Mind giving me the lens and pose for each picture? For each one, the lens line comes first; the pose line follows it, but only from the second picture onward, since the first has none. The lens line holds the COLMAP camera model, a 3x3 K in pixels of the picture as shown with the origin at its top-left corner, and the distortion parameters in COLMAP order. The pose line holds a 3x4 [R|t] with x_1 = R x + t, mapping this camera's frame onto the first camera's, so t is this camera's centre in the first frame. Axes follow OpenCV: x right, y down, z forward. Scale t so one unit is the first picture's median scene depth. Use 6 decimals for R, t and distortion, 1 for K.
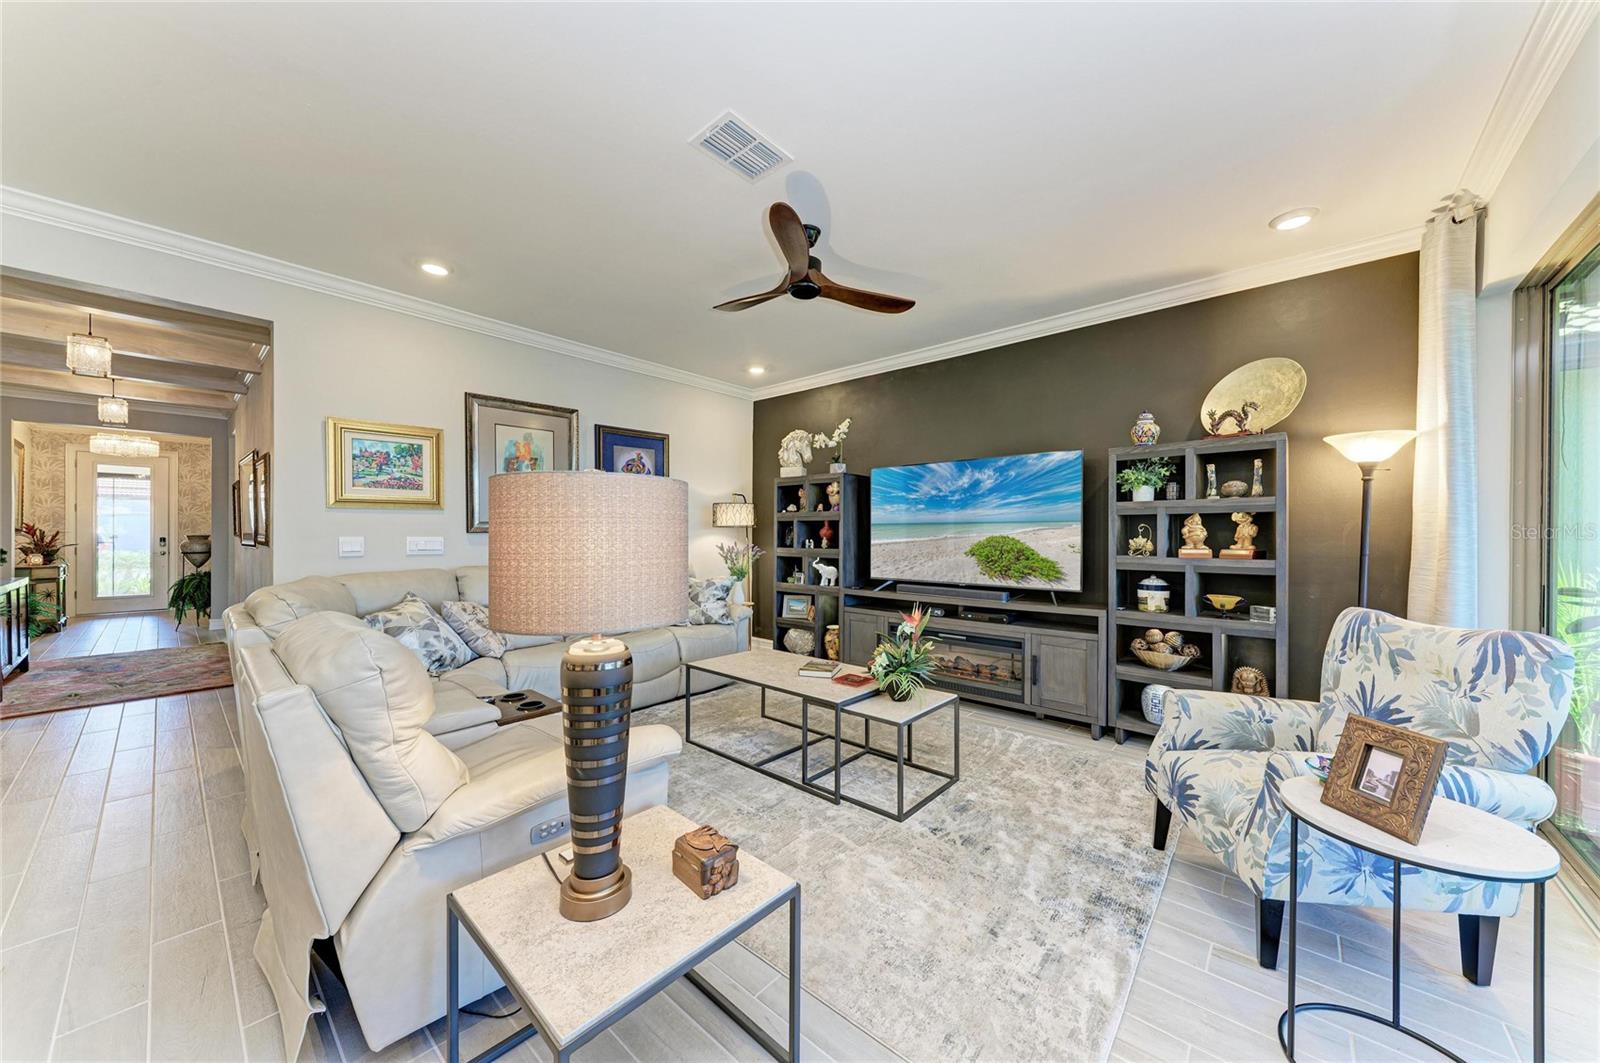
lens RADIAL K [[555.4, 0, 802.7], [0, 555.4, 535.4], [0, 0, 1]] dist [0.013078, -0.005299]
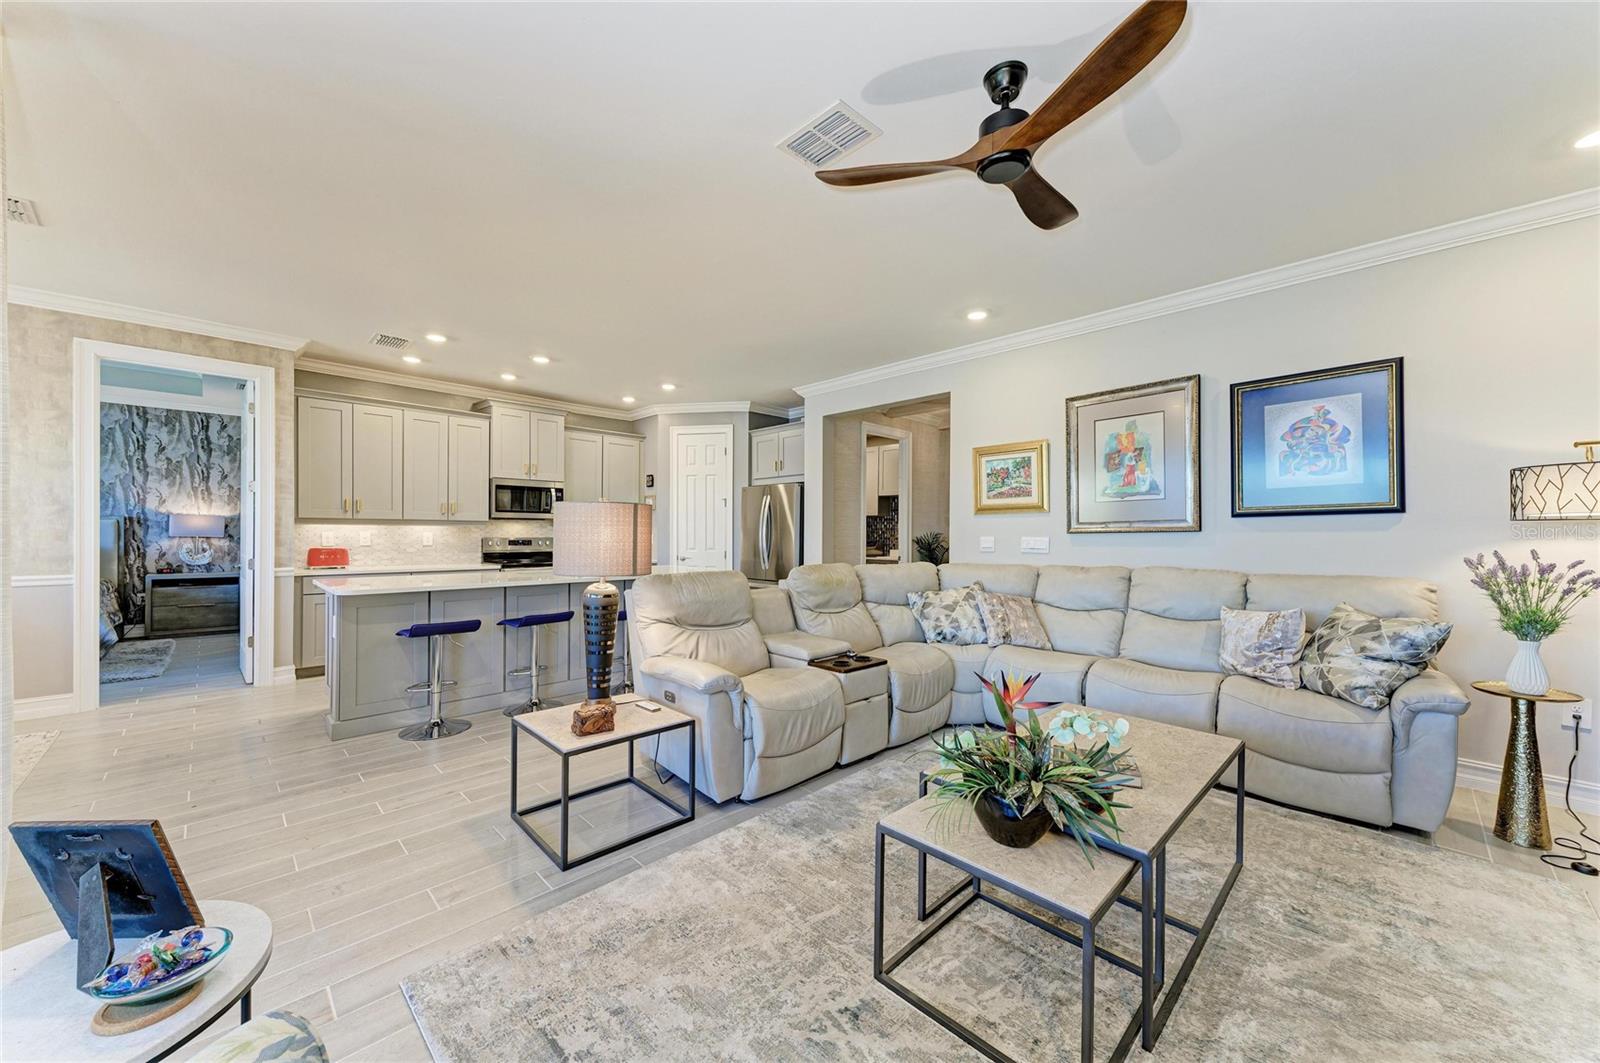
lens RADIAL K [[587.4, 0, 800.7], [0, 587.4, 533.7], [0, 0, 1]] dist [0.028637, -0.009024]
pose [[-0.071369, -0.003277, -0.997445, 0.645170], [-0.007555, 0.999968, -0.002745, 0.003497], [0.997421, 0.007340, -0.071391, 0.713057]]
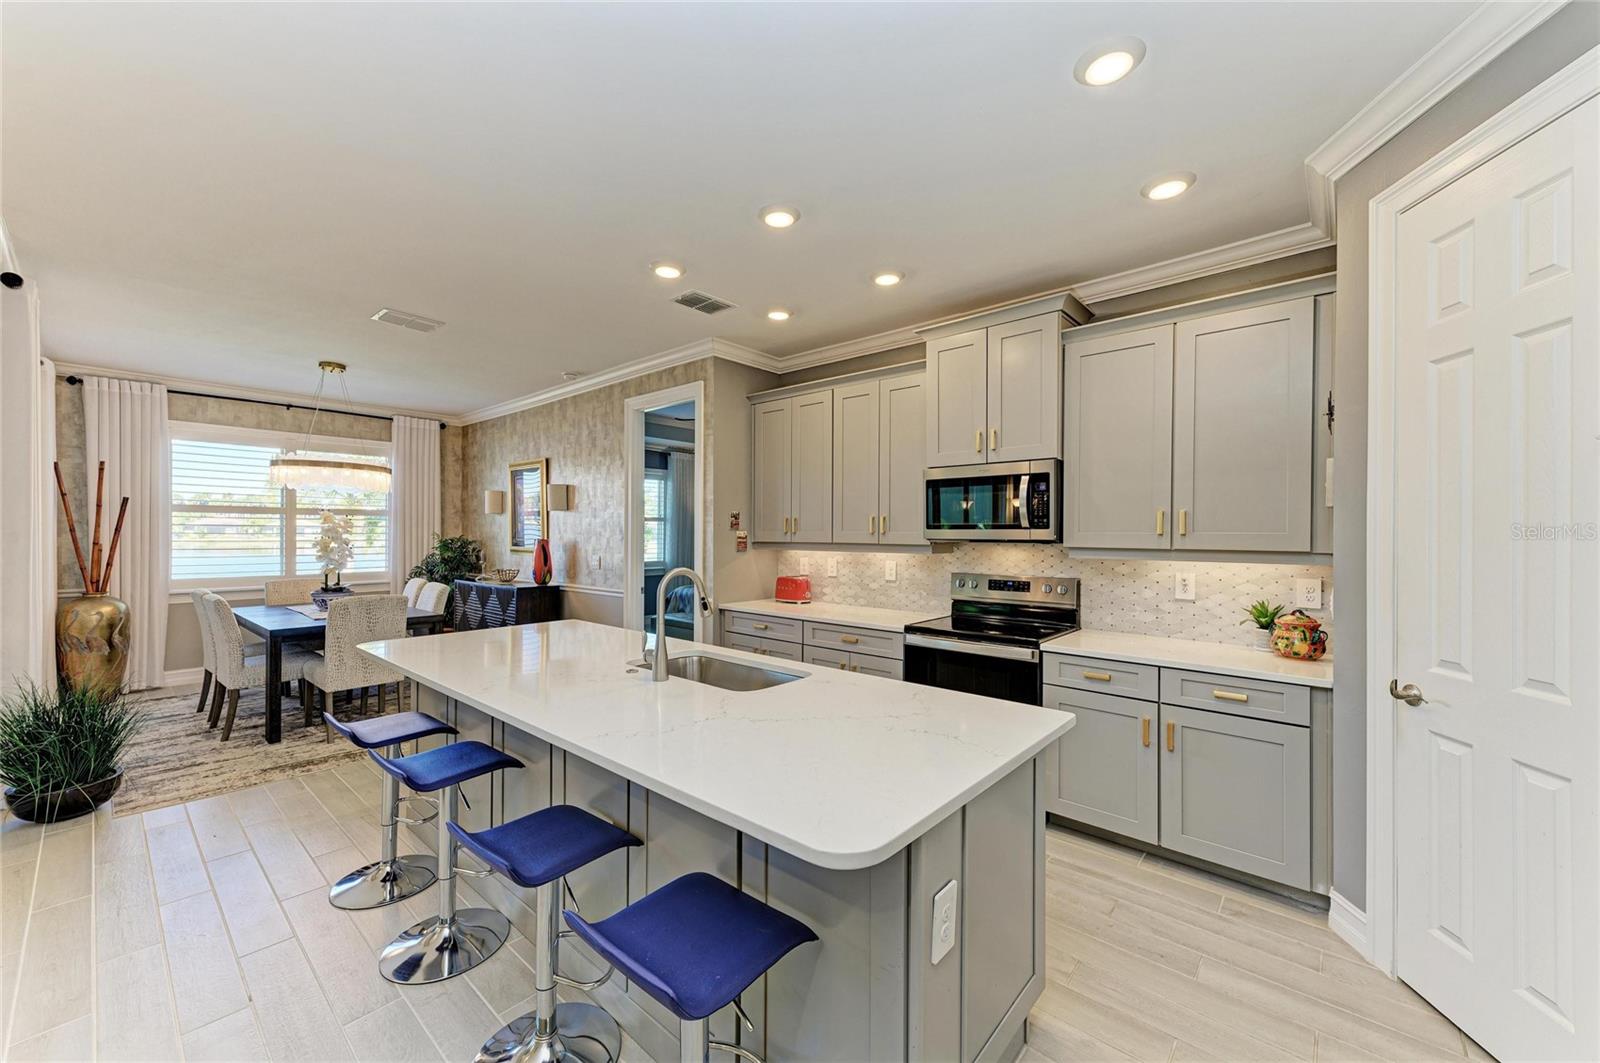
lens RADIAL K [[615.2, 0, 800.0], [0, 615.2, 531.5], [0, 0, 1]] dist [0.010342, 0.000031]
pose [[-0.999966, -0.007786, 0.002722, -0.956517], [-0.007787, 0.999970, -0.000510, -0.057903], [-0.002718, -0.000531, -0.999996, 0.704850]]
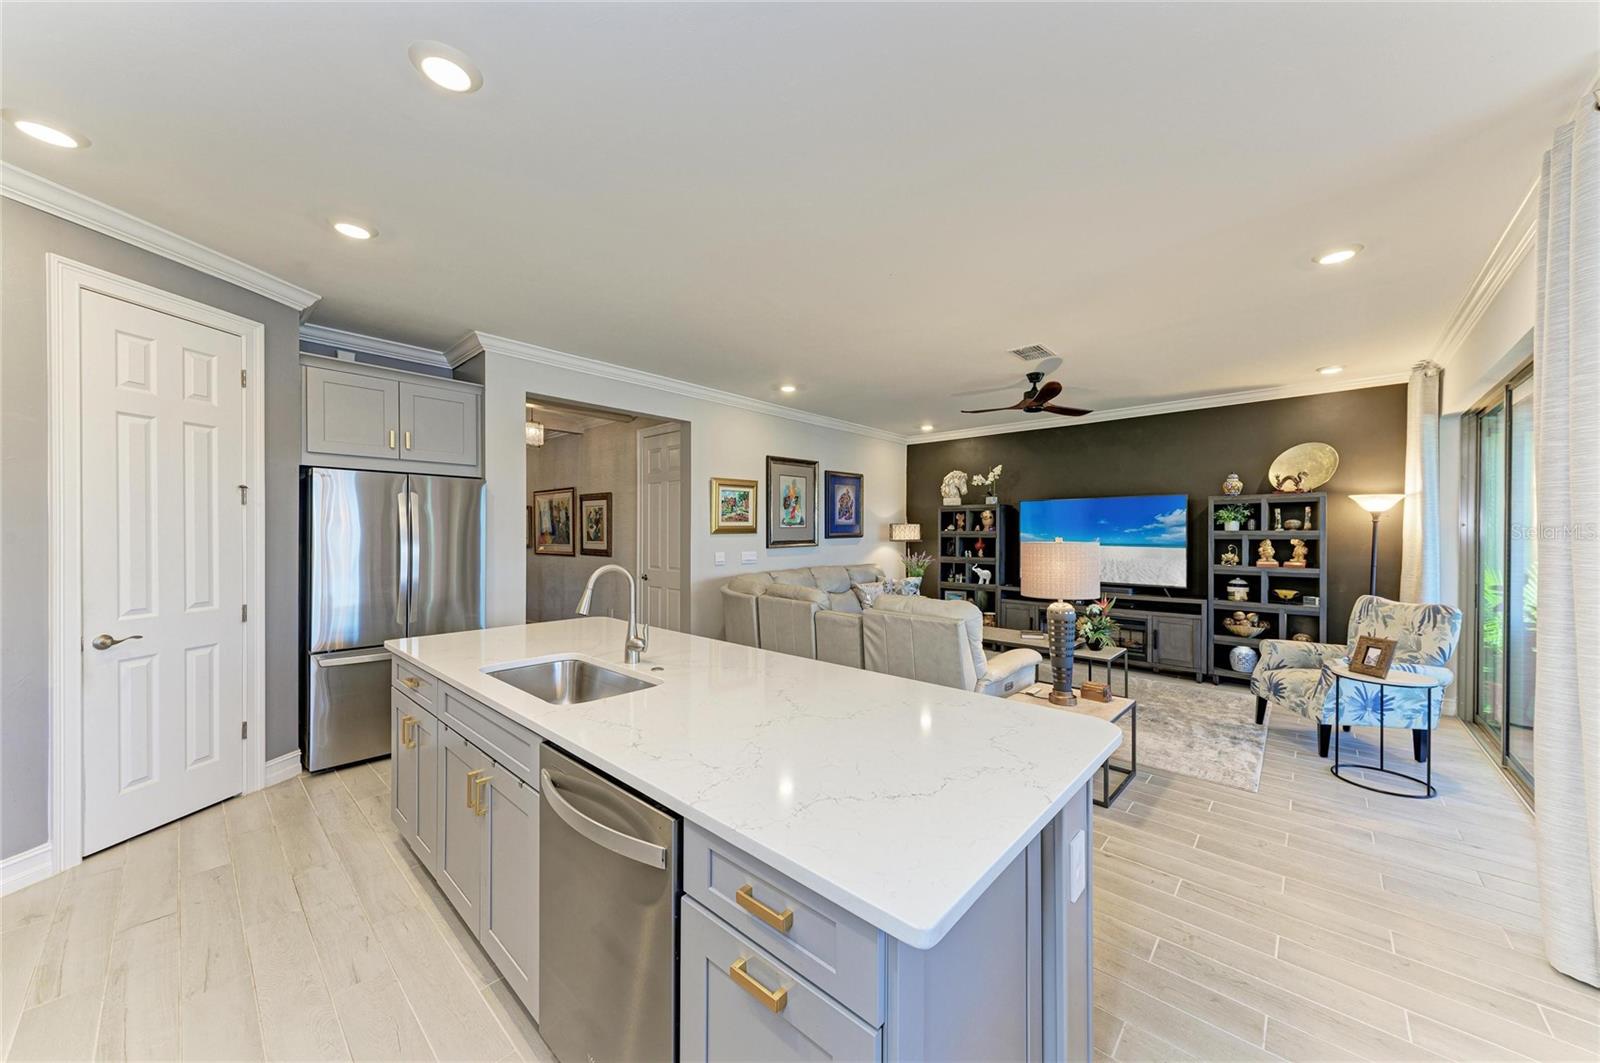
lens RADIAL K [[559.5, 0, 800.2], [0, 559.5, 535.2], [0, 0, 1]] dist [0.016219, -0.005404]
pose [[0.999816, -0.000348, -0.019184, -0.591305], [0.000360, 1.000000, 0.000637, -0.050700], [0.019184, -0.000644, 0.999816, -0.630237]]
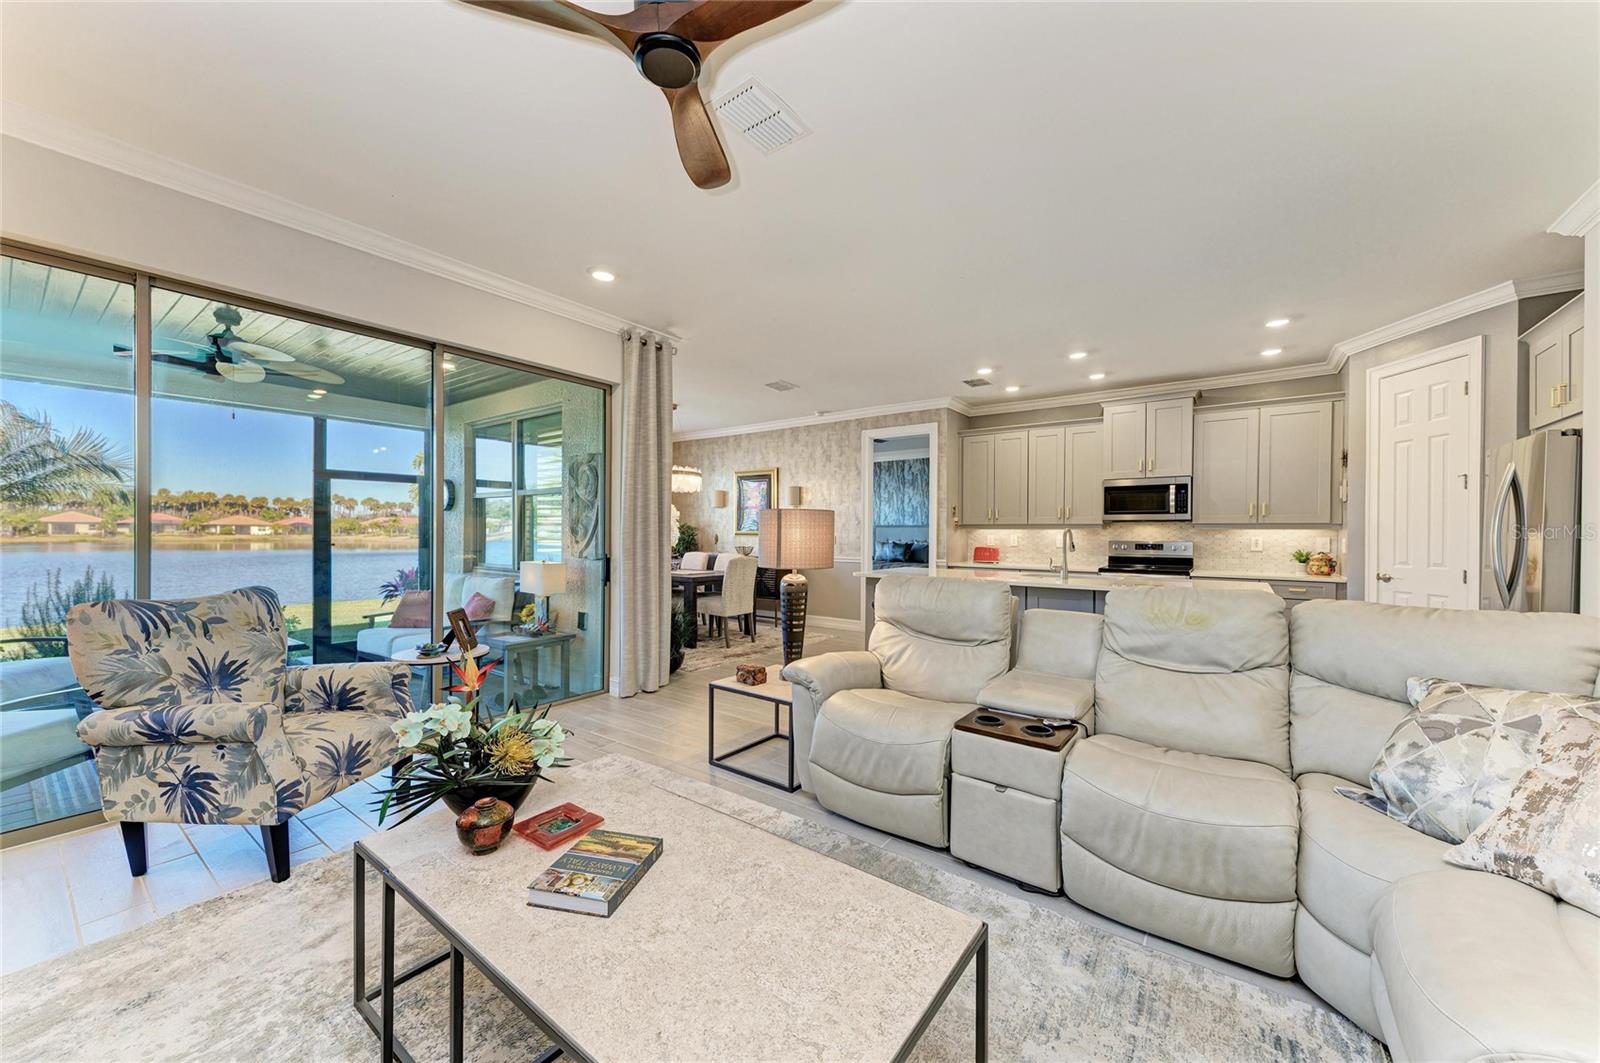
lens RADIAL K [[587.4, 0, 800.7], [0, 587.4, 533.7], [0, 0, 1]] dist [0.028637, -0.009024]
pose [[-0.996375, -0.010022, -0.084472, -0.066721], [-0.010370, 0.999939, 0.003671, -0.001092], [0.084430, 0.004534, -0.996419, 1.379681]]
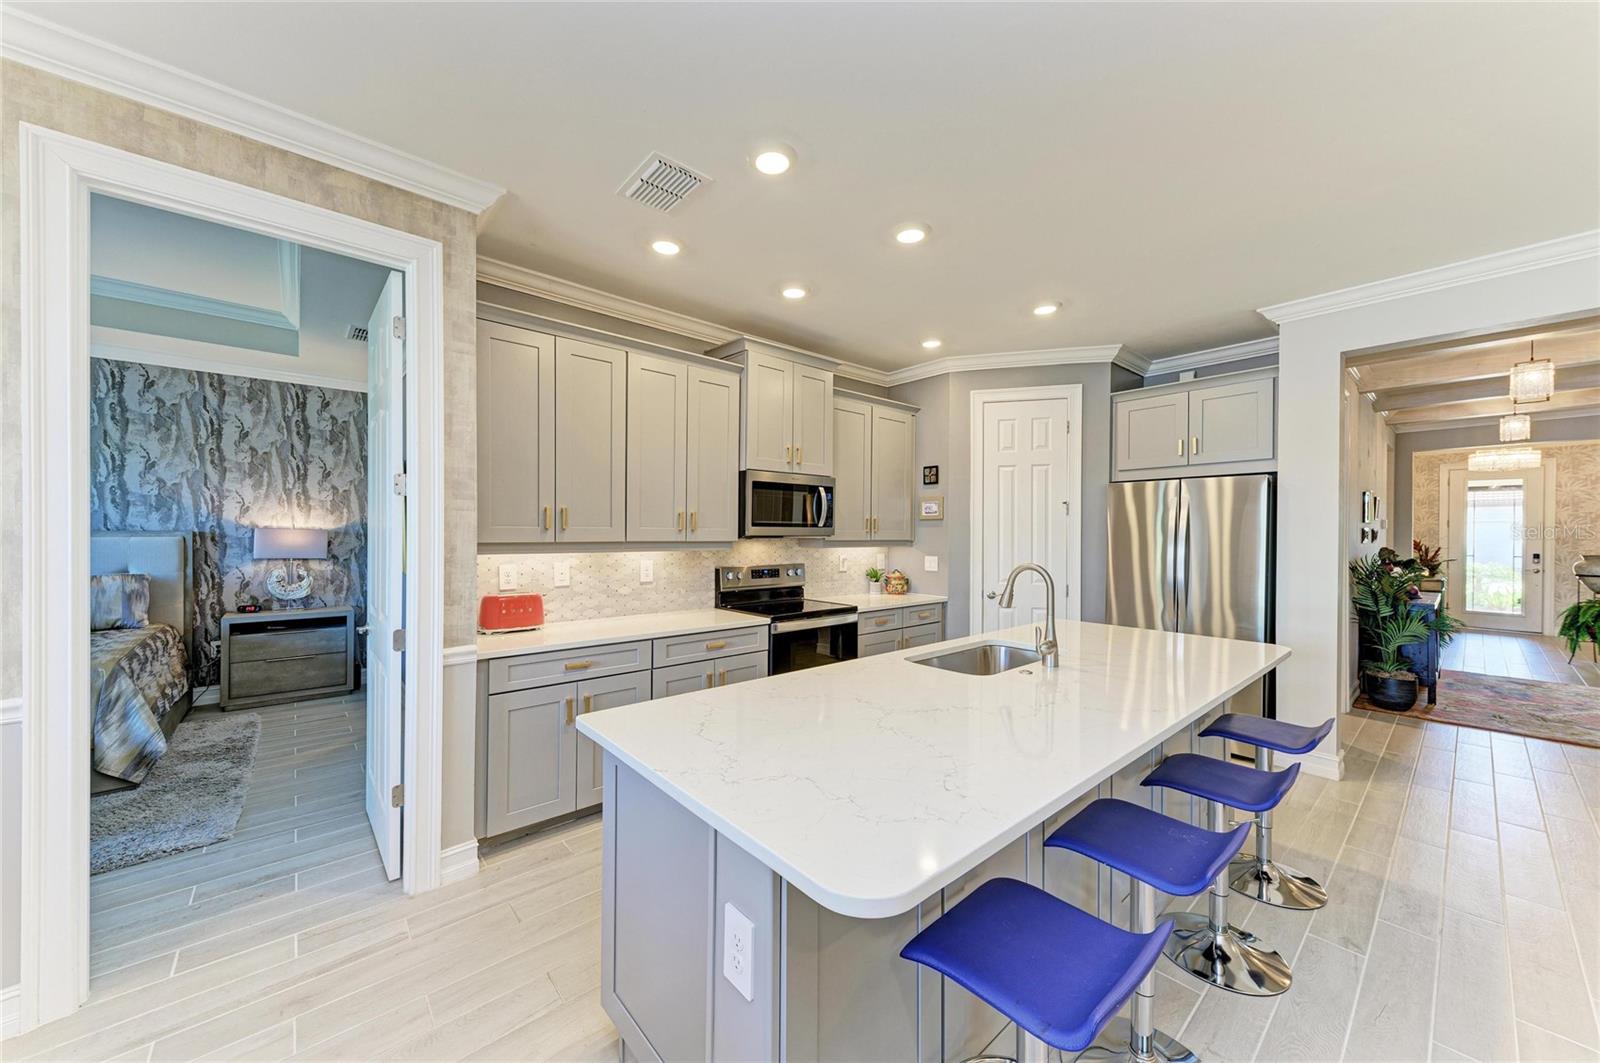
lens RADIAL K [[575.6, 0, 799.8], [0, 575.6, 534.9], [0, 0, 1]] dist [0.021531, -0.006075]
pose [[-0.138084, -0.001213, -0.990420, -0.089917], [-0.007758, 0.999970, -0.000143, -0.048887], [0.990390, 0.007664, -0.138089, -0.157151]]
